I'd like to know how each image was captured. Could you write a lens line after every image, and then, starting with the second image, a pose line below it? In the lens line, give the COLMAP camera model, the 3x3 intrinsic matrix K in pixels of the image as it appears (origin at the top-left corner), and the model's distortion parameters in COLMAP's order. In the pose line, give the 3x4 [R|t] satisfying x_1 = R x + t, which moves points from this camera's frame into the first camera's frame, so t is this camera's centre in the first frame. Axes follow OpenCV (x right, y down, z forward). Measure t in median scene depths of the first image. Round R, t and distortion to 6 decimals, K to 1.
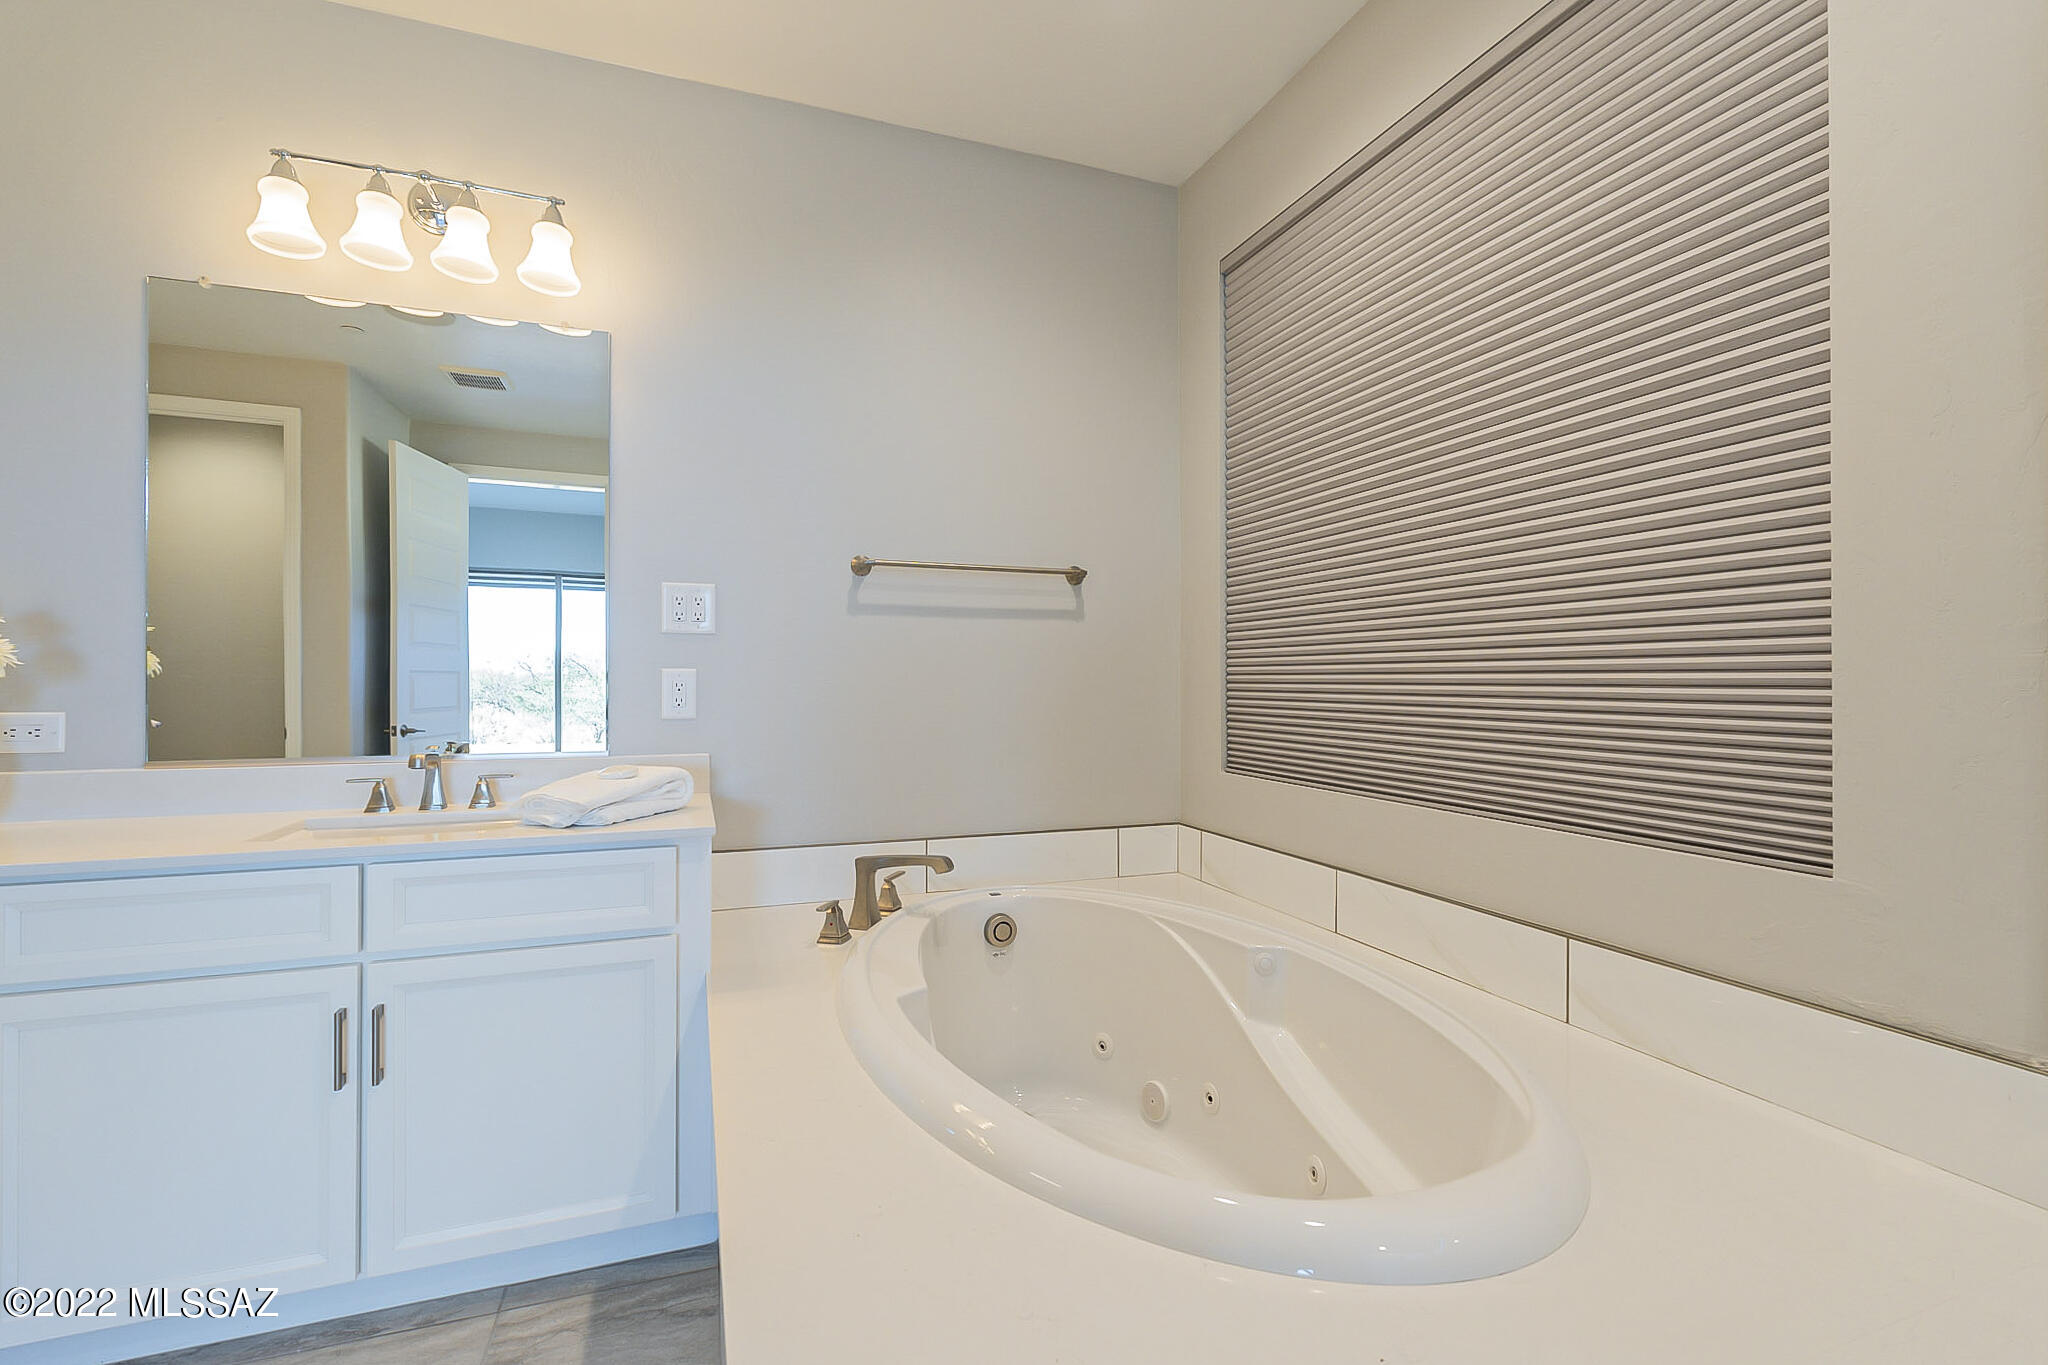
lens RADIAL K [[901.4, 0, 1025.6], [0, 901.4, 685.1], [0, 0, 1]] dist [-0.006668, 0.001291]
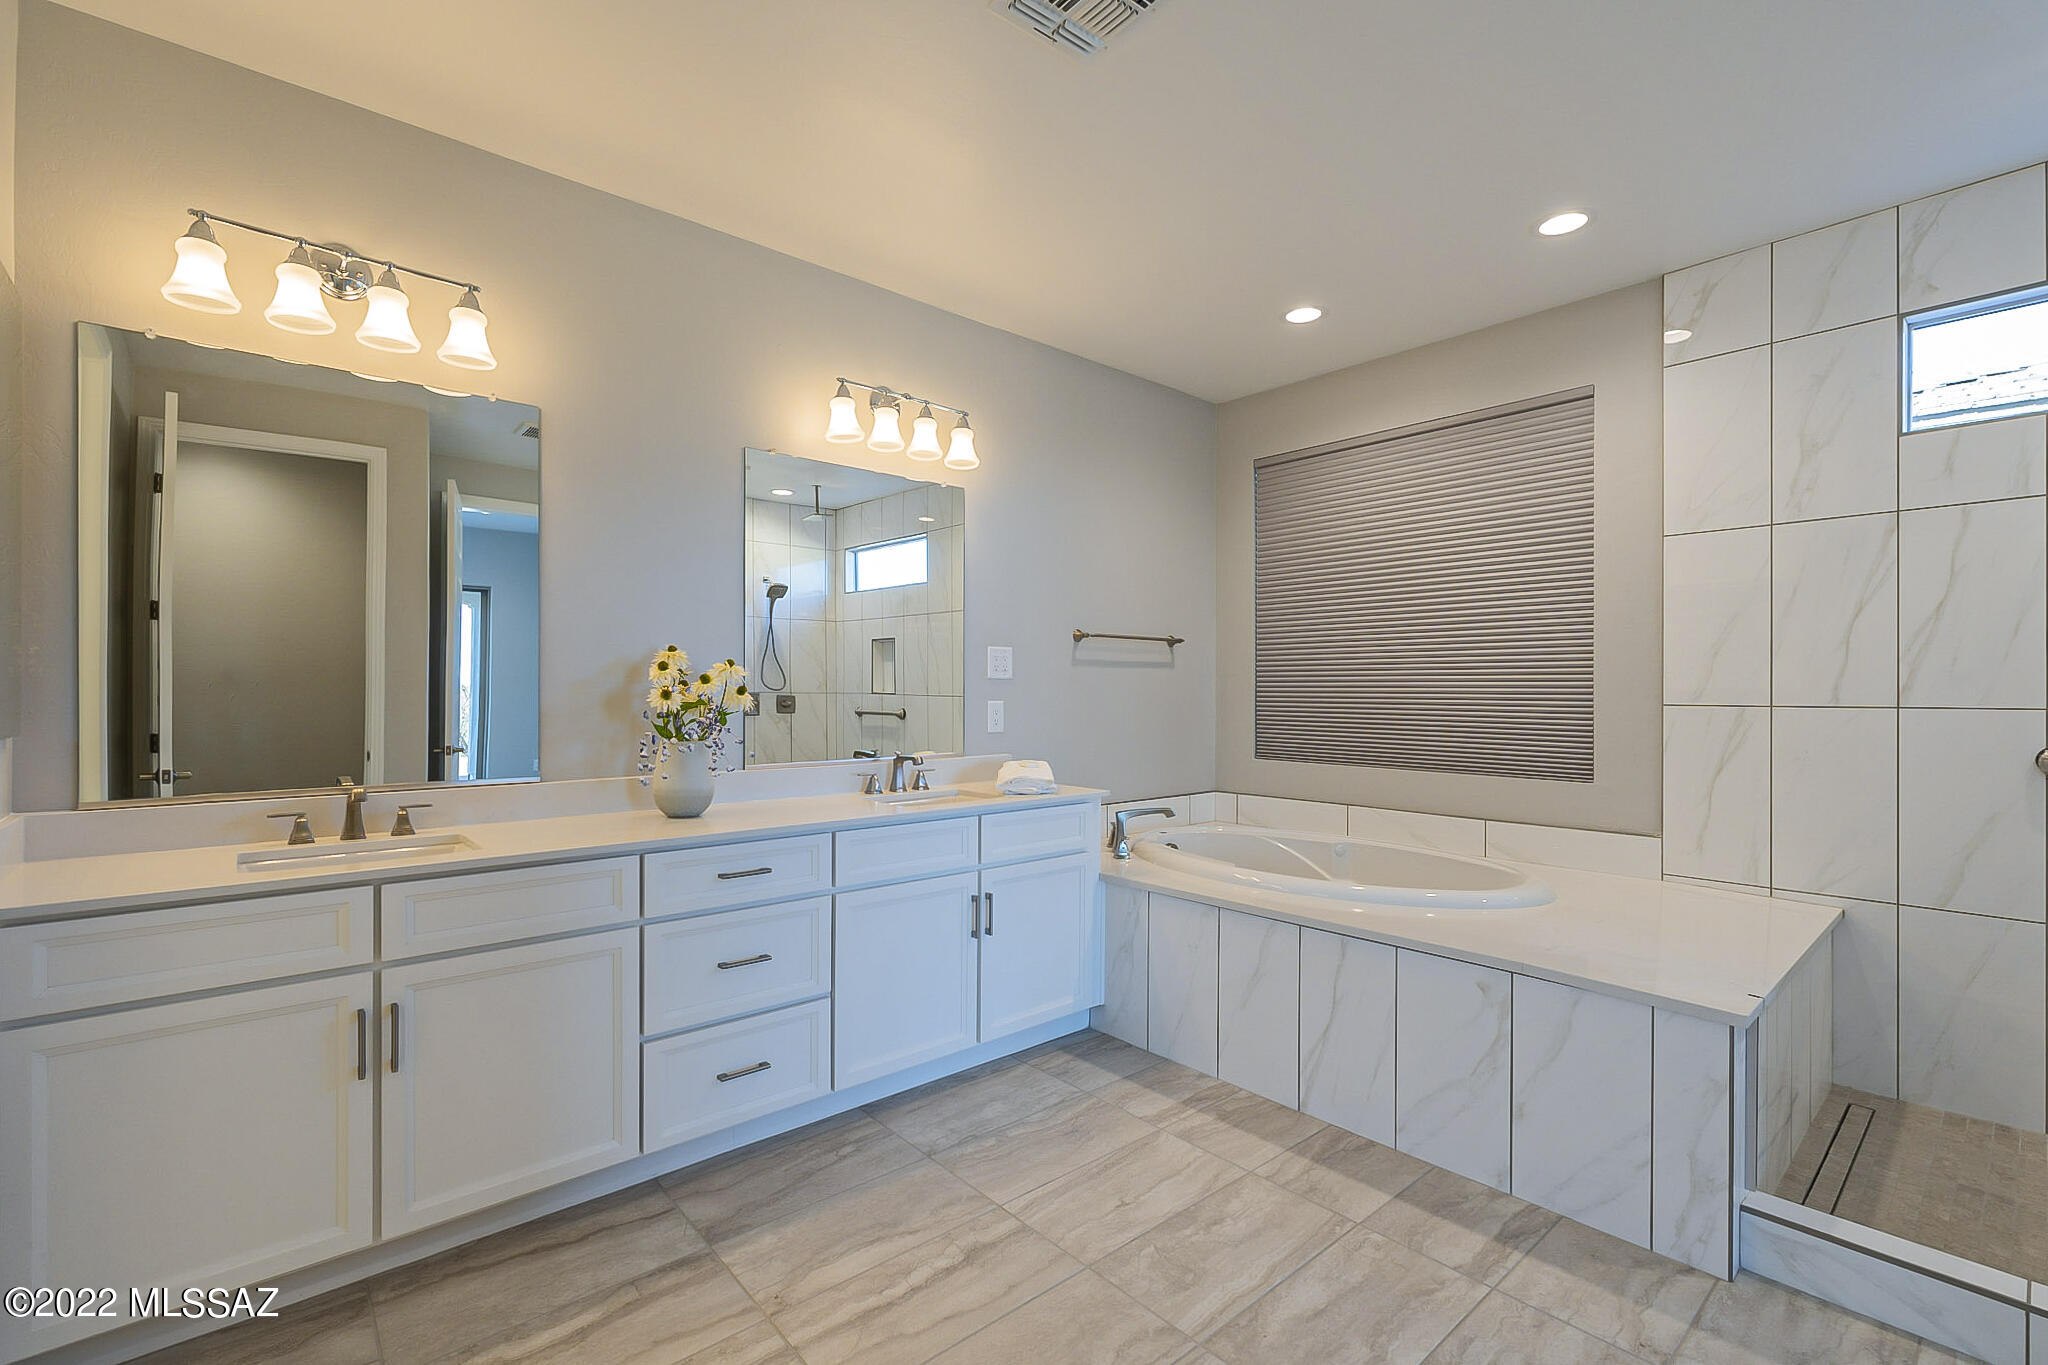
lens RADIAL K [[901.4, 0, 1021.9], [0, 901.4, 698.9], [0, 0, 1]] dist [-0.006668, 0.001291]
pose [[0.936636, -0.004797, 0.350272, -0.843968], [0.003789, 0.999986, 0.003564, -0.026171], [-0.350285, -0.002011, 0.936641, -0.476524]]
